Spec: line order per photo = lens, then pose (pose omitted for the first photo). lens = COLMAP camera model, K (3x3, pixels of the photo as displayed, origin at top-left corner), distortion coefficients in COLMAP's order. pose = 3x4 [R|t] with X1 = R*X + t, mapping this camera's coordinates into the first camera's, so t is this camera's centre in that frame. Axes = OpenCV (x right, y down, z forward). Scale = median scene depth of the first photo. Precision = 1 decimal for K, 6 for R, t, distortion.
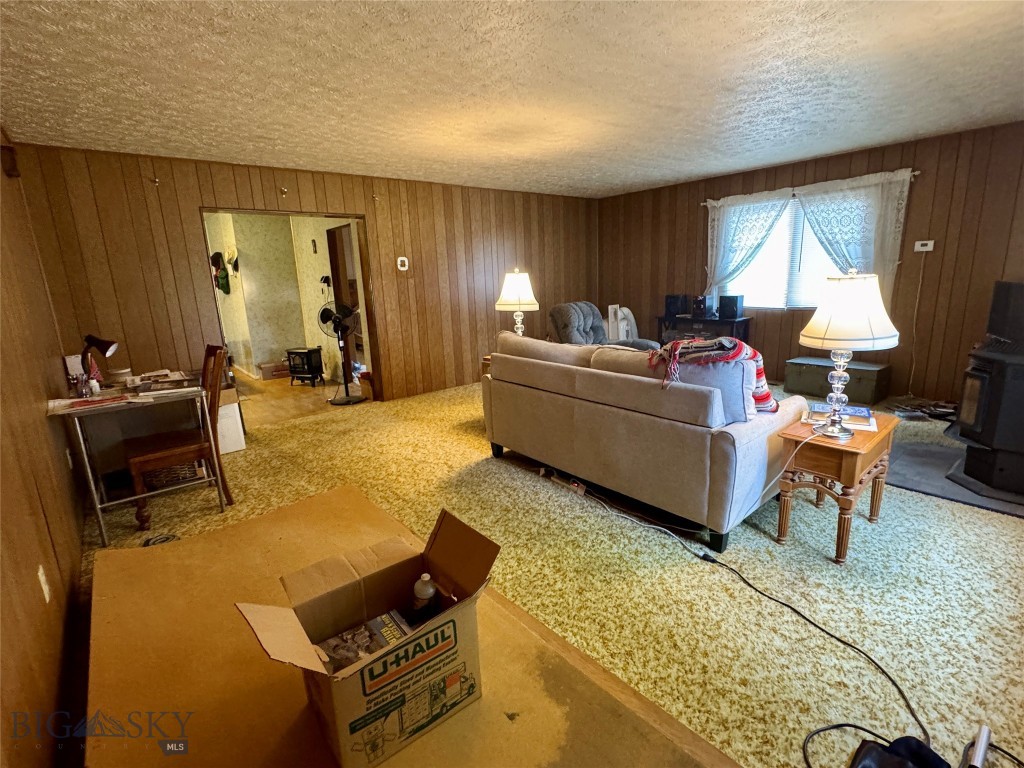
lens RADIAL K [[487.4, 0, 504.8], [0, 487.4, 386.0], [0, 0, 1]] dist [-0.002203, 0.000822]
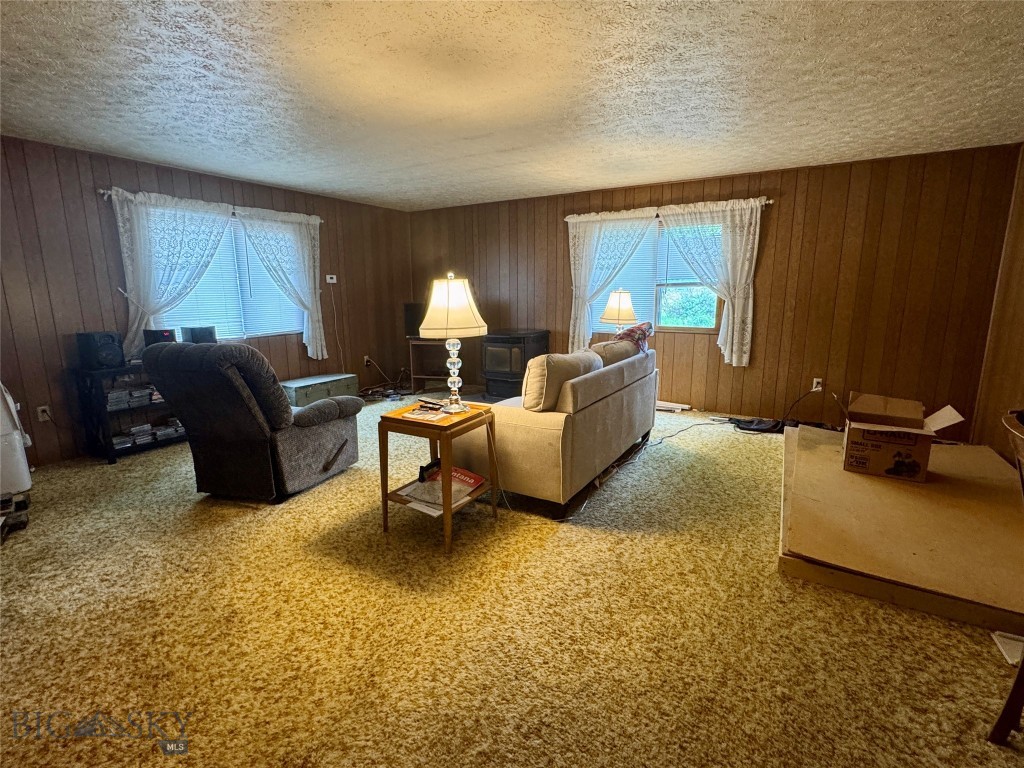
lens RADIAL K [[487.4, 0, 503.4], [0, 487.4, 385.9], [0, 0, 1]] dist [-0.002203, 0.000822]
pose [[-0.341429, -0.141767, 0.929155, -0.619091], [0.222746, 0.948194, 0.226523, -0.231214], [-0.913132, 0.284307, -0.292163, 1.156757]]
